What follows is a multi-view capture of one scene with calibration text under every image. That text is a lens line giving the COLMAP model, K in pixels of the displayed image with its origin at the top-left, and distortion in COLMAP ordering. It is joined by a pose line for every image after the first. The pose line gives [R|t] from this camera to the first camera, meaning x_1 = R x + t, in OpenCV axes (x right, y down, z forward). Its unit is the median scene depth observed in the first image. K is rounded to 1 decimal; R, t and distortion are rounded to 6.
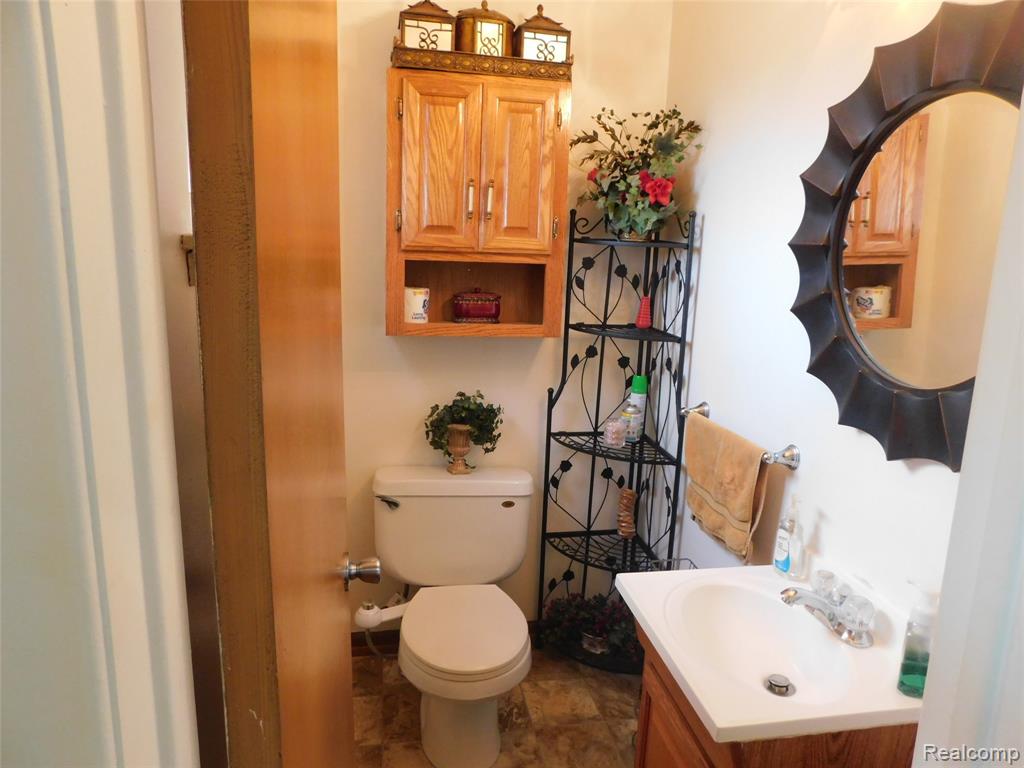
lens RADIAL K [[669.0, 0, 518.4], [0, 669.0, 378.6], [0, 0, 1]] dist [-0.076759, 0.054516]
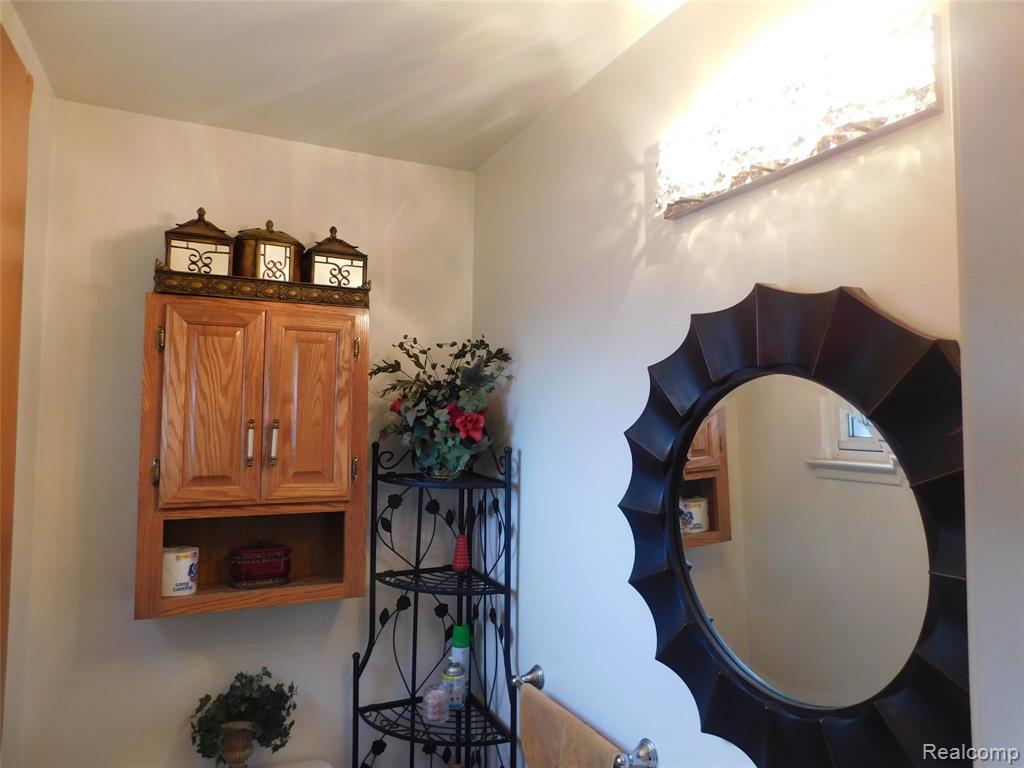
lens RADIAL K [[669.0, 0, 518.4], [0, 669.0, 378.6], [0, 0, 1]] dist [-0.076759, 0.054516]
pose [[0.961486, -0.013091, 0.274542, 0.024829], [0.079390, 0.969516, -0.231808, -0.125790], [-0.263139, 0.244677, 0.933216, 0.111988]]
